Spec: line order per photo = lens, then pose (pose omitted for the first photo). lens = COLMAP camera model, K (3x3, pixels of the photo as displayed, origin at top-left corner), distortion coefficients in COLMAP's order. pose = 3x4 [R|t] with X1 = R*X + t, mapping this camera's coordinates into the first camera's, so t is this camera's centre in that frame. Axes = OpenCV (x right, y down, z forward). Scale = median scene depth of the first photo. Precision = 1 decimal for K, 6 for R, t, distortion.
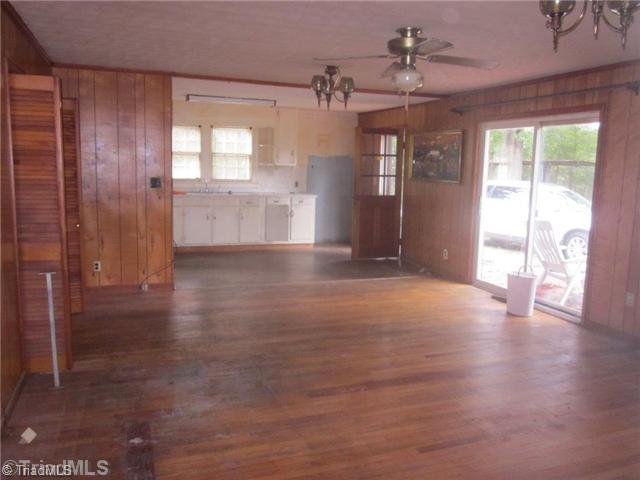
lens RADIAL K [[542.5, 0, 320.0], [0, 542.5, 240.0], [0, 0, 1]] dist [0.000688, -0.003655]
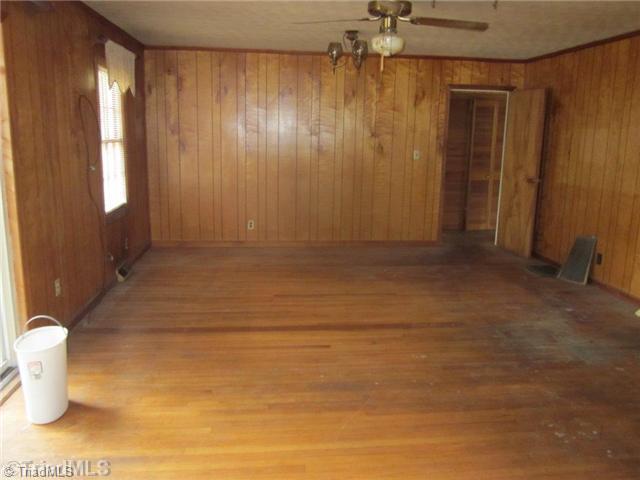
lens RADIAL K [[542.5, 0, 320.0], [0, 542.5, 240.0], [0, 0, 1]] dist [0.000688, -0.003655]
pose [[-0.969011, -0.088881, 0.230474, 0.020651], [-0.007987, 0.943809, 0.330395, -0.251347], [-0.246889, 0.318315, -0.915271, 1.812354]]
